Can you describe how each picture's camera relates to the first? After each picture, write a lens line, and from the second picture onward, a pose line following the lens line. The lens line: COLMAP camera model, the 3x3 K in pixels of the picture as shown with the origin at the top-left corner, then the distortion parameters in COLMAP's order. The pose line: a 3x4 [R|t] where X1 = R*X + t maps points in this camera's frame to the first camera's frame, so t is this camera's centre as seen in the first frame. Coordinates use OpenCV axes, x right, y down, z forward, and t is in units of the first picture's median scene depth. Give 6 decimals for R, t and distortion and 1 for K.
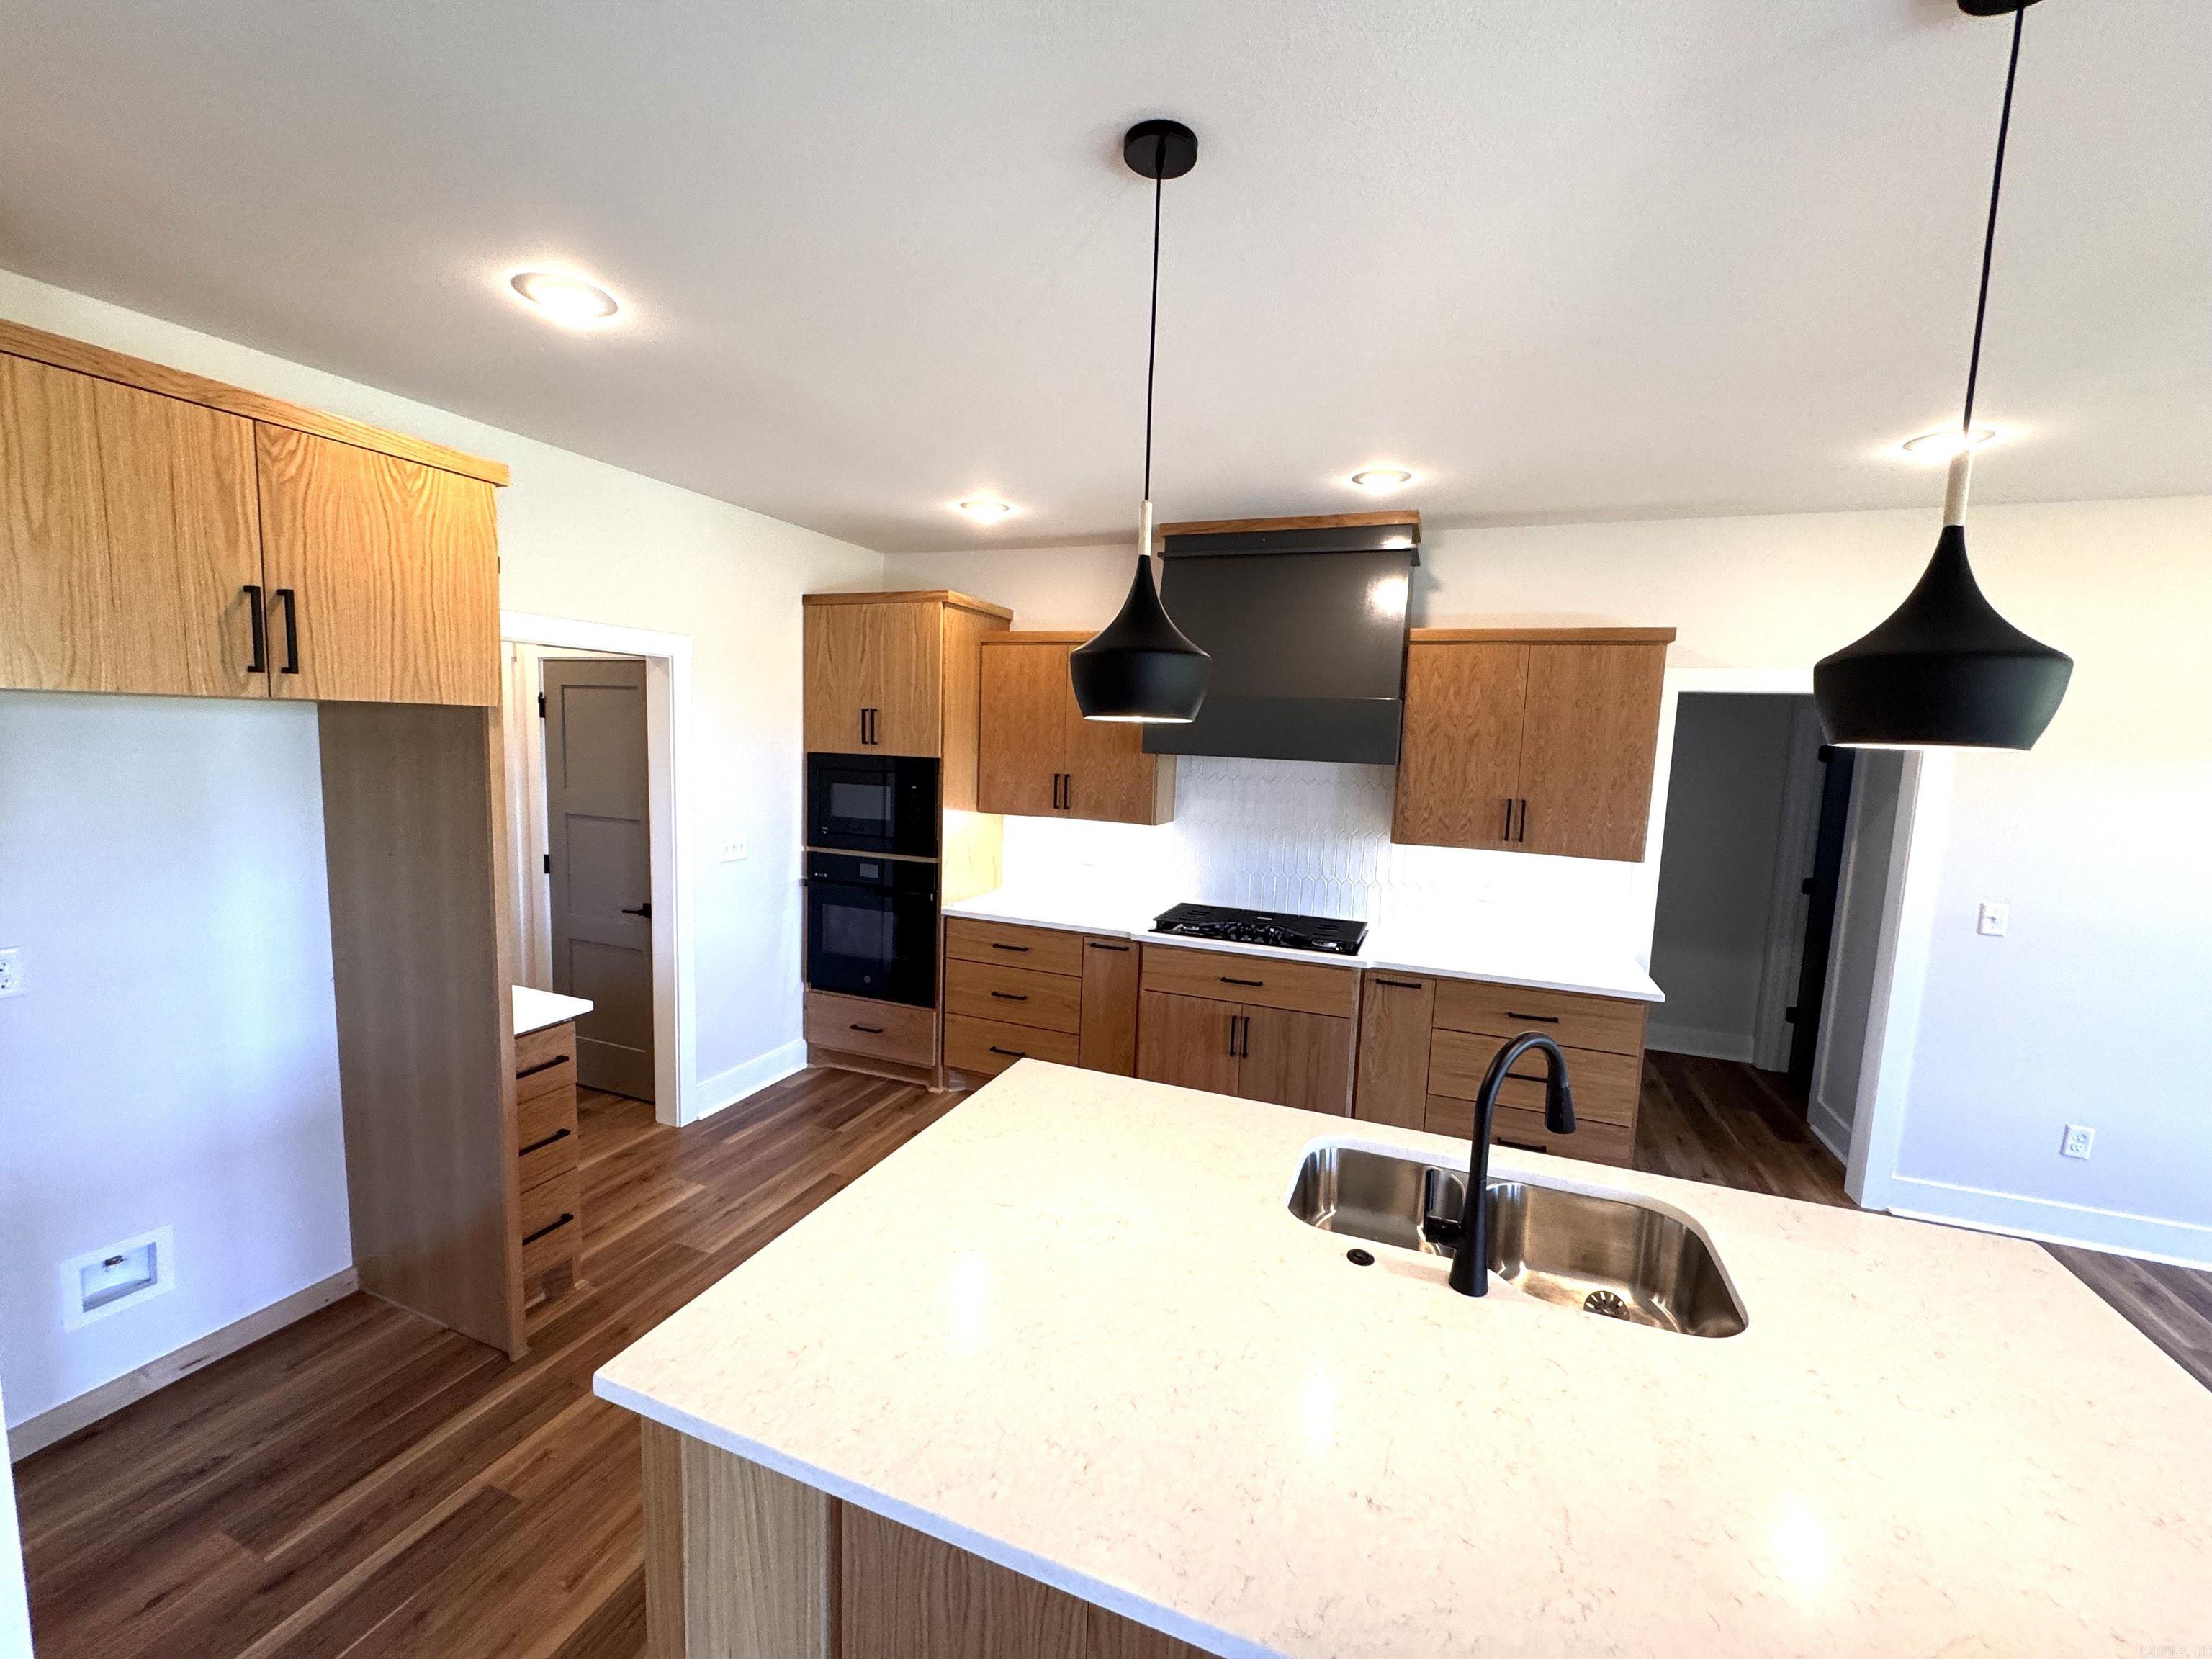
lens RADIAL K [[886.0, 0, 1104.7], [0, 886.0, 825.2], [0, 0, 1]] dist [-0.004223, 0.000846]
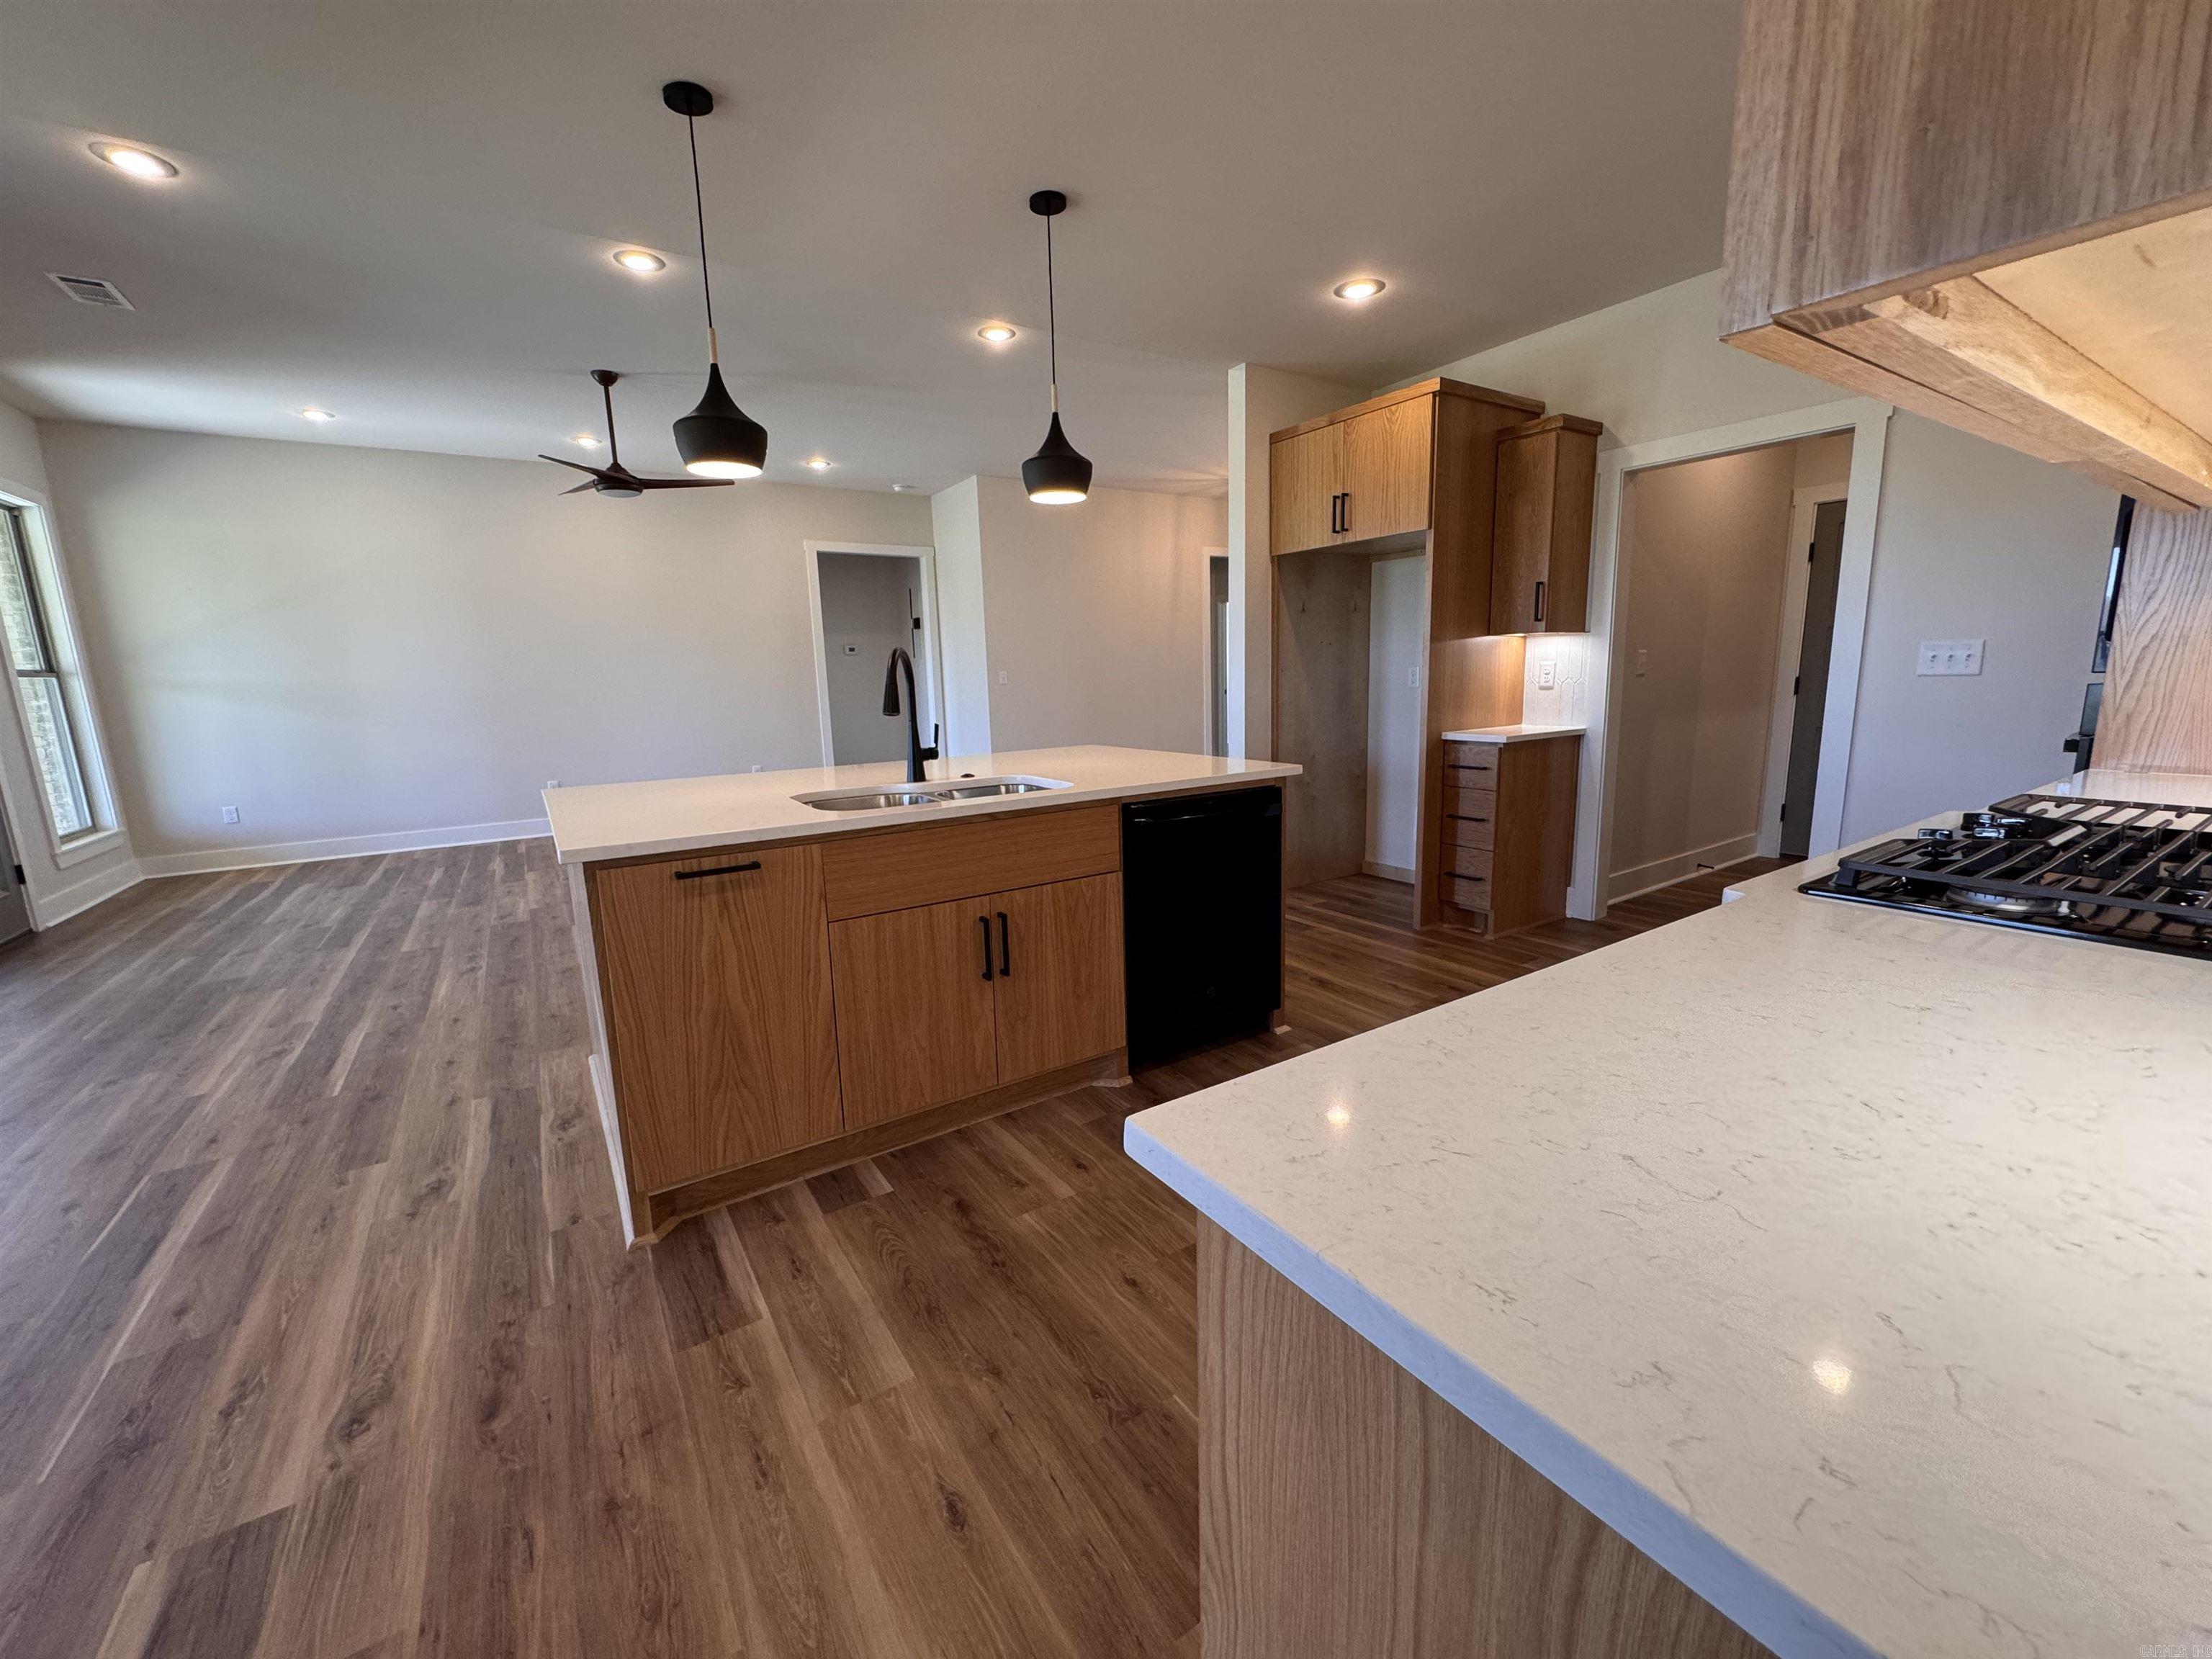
lens RADIAL K [[886.0, 0, 1106.7], [0, 886.0, 835.6], [0, 0, 1]] dist [-0.004223, 0.000846]
pose [[-0.575842, 0.130006, -0.807158, 0.660201], [-0.080442, 0.973475, 0.214184, 0.073965], [0.813594, 0.188265, -0.550110, 0.914754]]
